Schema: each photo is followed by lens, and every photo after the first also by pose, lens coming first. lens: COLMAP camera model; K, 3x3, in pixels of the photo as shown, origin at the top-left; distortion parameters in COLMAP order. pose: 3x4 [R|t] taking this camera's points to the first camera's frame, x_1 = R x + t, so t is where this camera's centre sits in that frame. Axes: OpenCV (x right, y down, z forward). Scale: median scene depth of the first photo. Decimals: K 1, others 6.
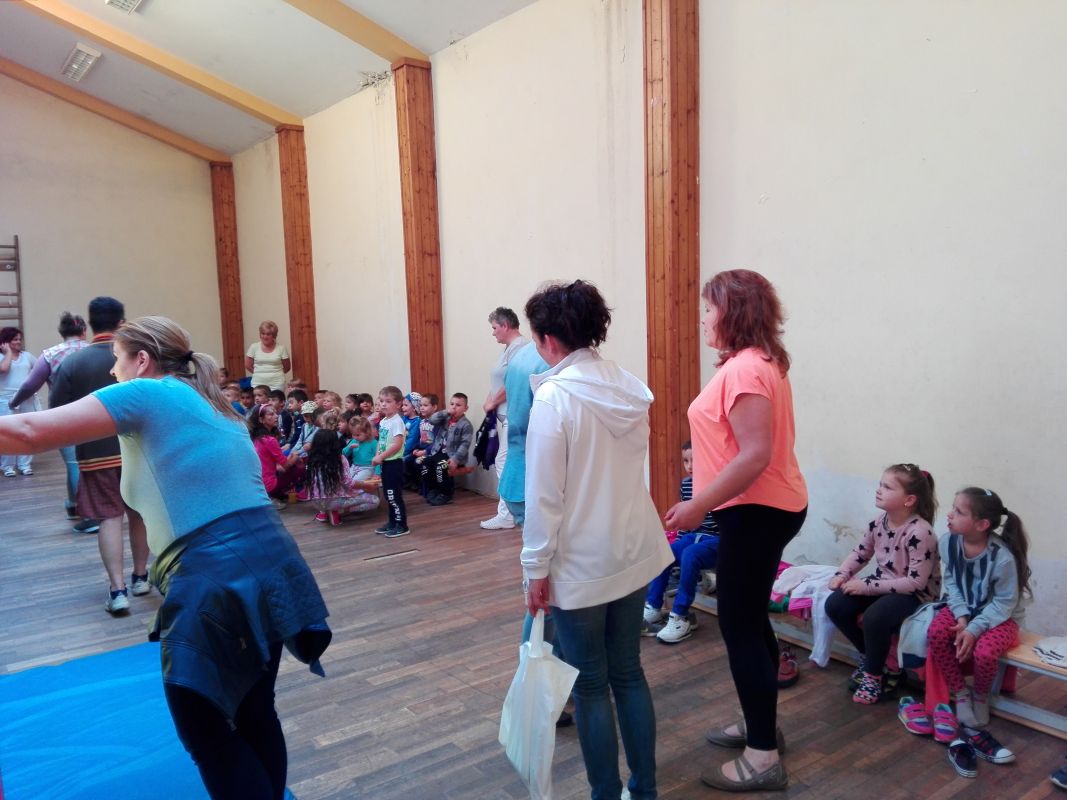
lens RADIAL K [[835.0, 0, 544.3], [0, 835.0, 398.8], [0, 0, 1]] dist [0.106880, -0.186840]
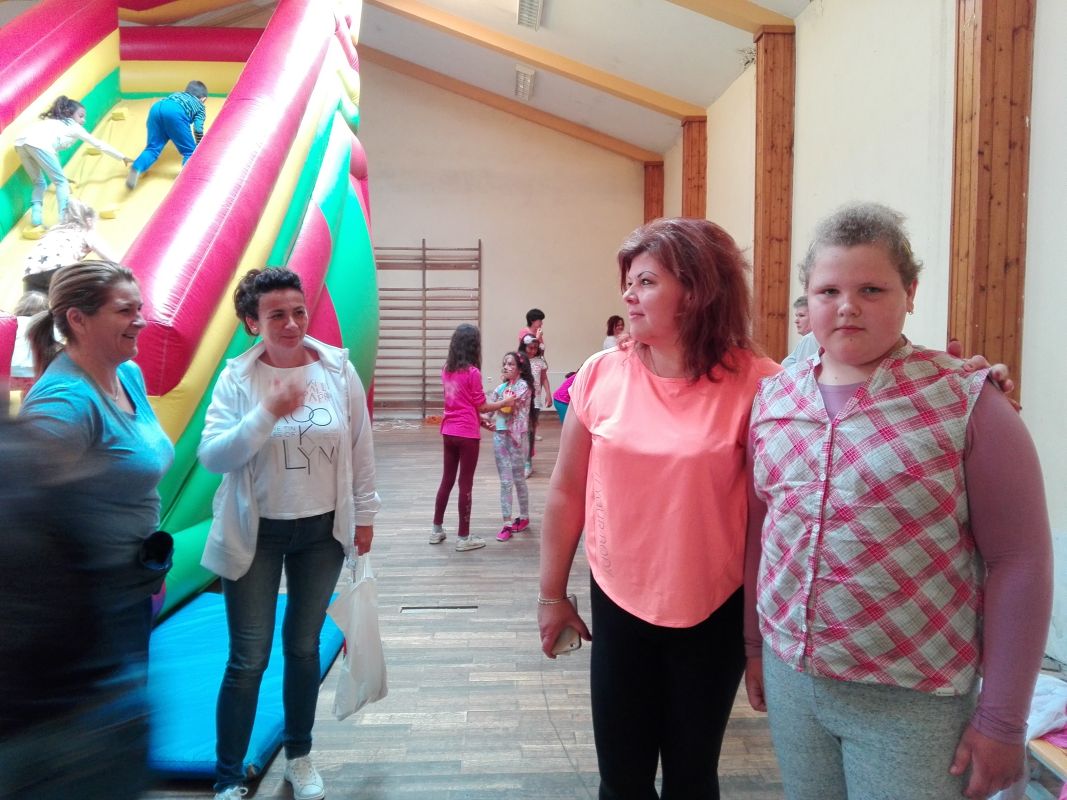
lens RADIAL K [[837.6, 0, 542.7], [0, 837.6, 402.5], [0, 0, 1]] dist [0.094600, -0.177368]
pose [[0.818804, 0.073095, -0.569401, 0.186893], [-0.069224, 0.997195, 0.028466, -0.006481], [0.569885, 0.016108, 0.821567, 0.115169]]
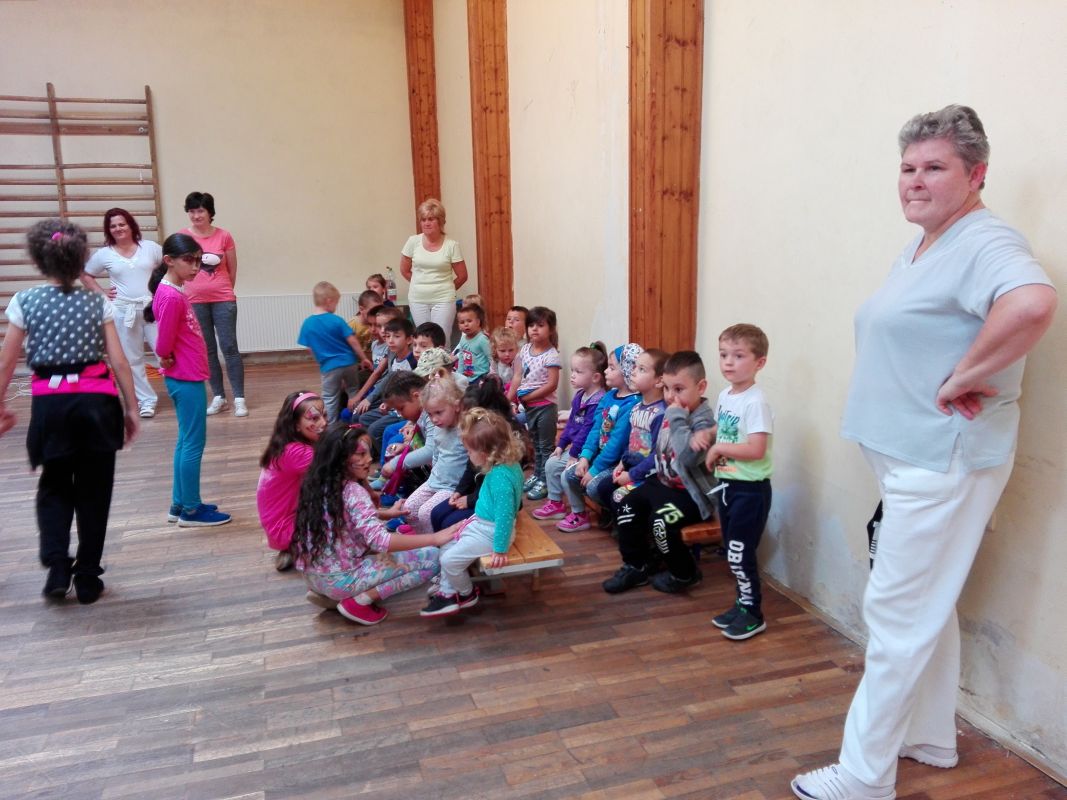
lens RADIAL K [[833.5, 0, 543.3], [0, 833.5, 401.9], [0, 0, 1]] dist [0.090057, -0.156485]
pose [[0.944088, 0.078165, -0.320295, -0.044609], [-0.039520, 0.991315, 0.125434, -0.032038], [0.327318, -0.105762, 0.938977, 0.525552]]
